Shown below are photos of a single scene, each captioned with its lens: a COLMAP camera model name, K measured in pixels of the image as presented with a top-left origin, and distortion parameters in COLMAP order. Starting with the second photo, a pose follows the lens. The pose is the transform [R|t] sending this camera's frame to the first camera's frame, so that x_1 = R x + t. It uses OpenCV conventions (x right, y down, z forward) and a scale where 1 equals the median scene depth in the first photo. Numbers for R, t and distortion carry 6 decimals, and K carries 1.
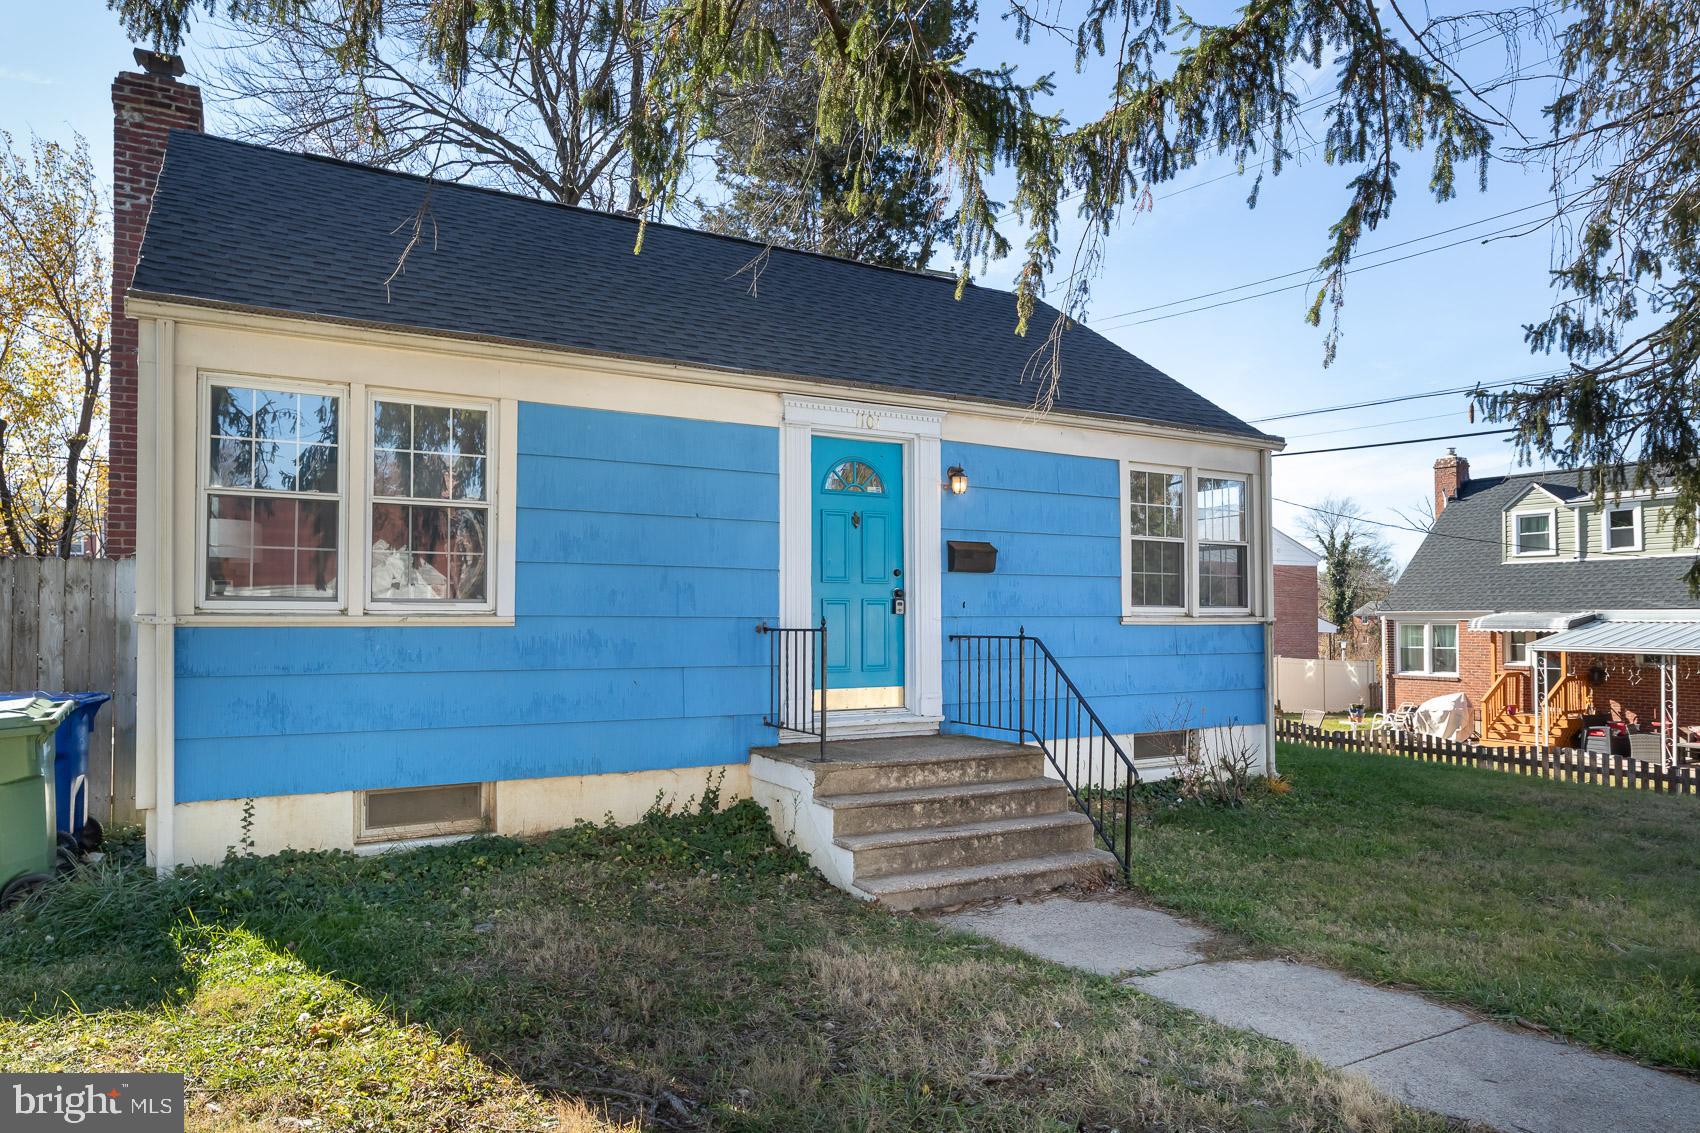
lens RADIAL K [[1054.4, 0, 848.2], [0, 1054.4, 604.9], [0, 0, 1]] dist [-0.000542, -0.000622]
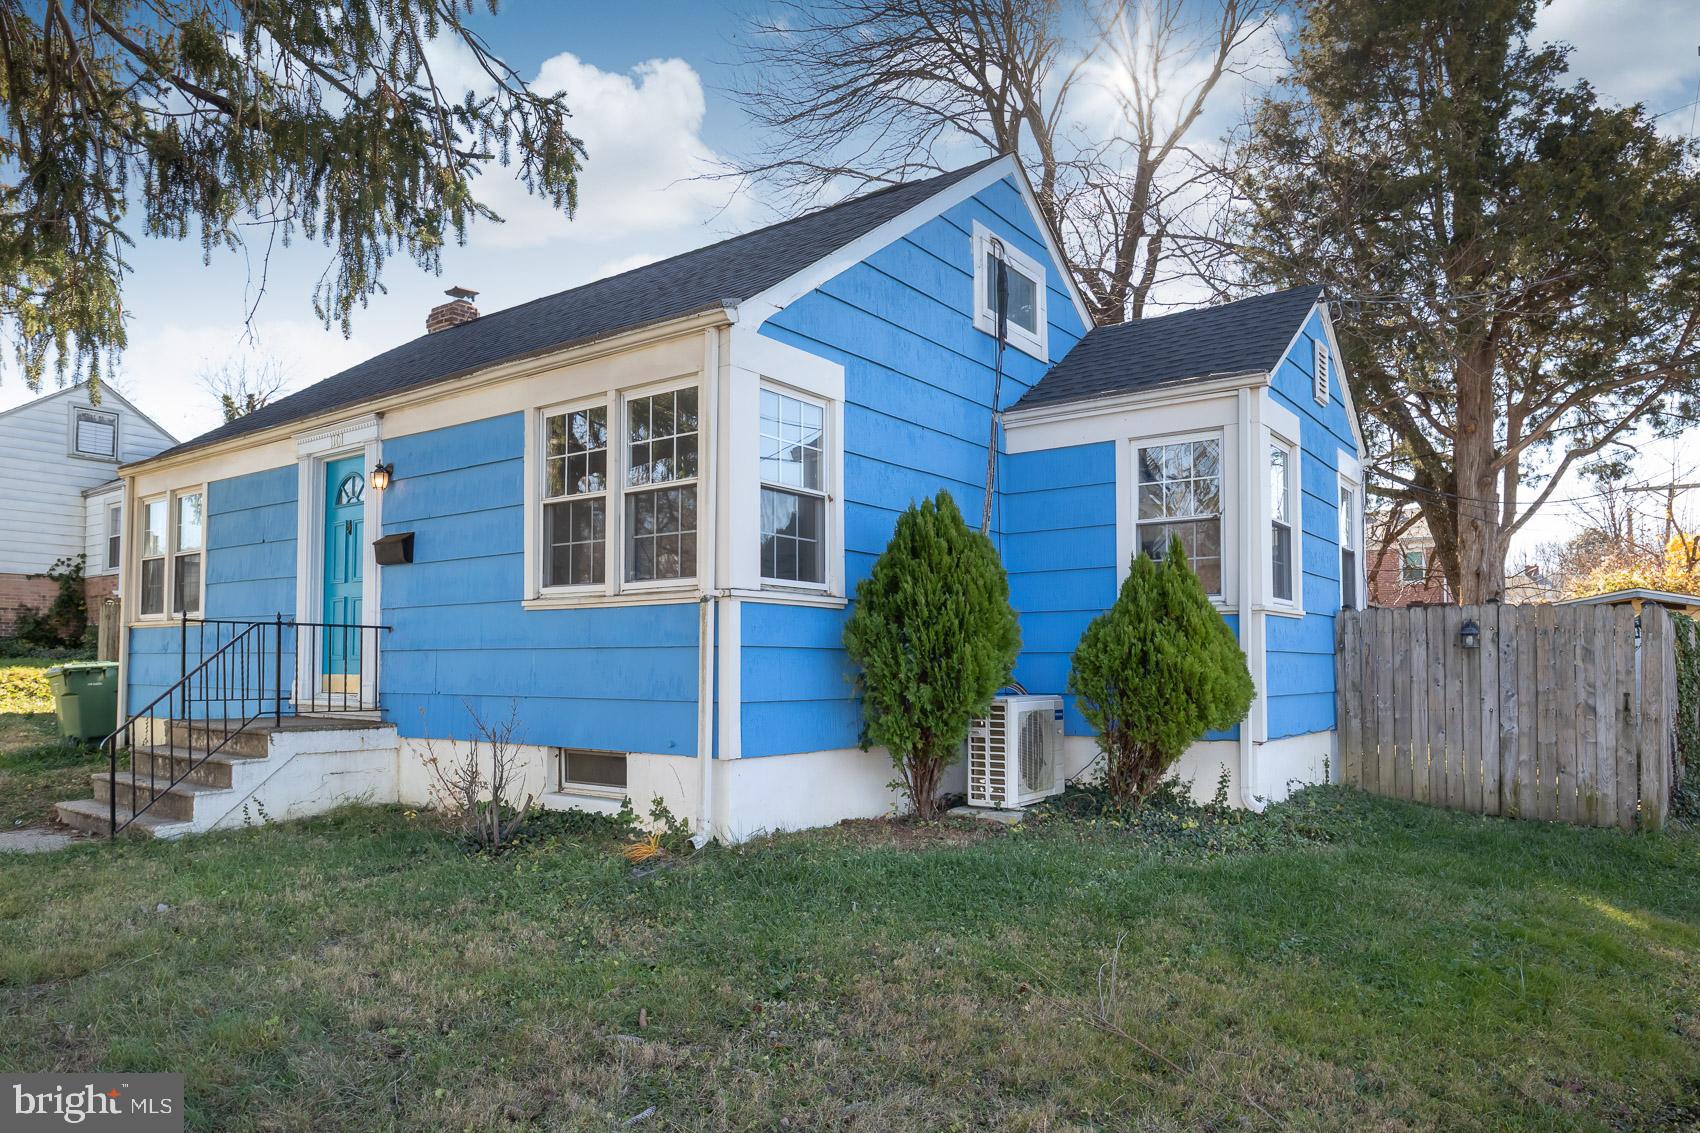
lens RADIAL K [[1054.4, 0, 848.2], [0, 1054.4, 604.9], [0, 0, 1]] dist [-0.000542, -0.000622]
pose [[0.403178, -0.045787, -0.913975, 1.096635], [0.021134, 0.998947, -0.040721, 0.052955], [0.914877, -0.002898, 0.403722, 0.890759]]
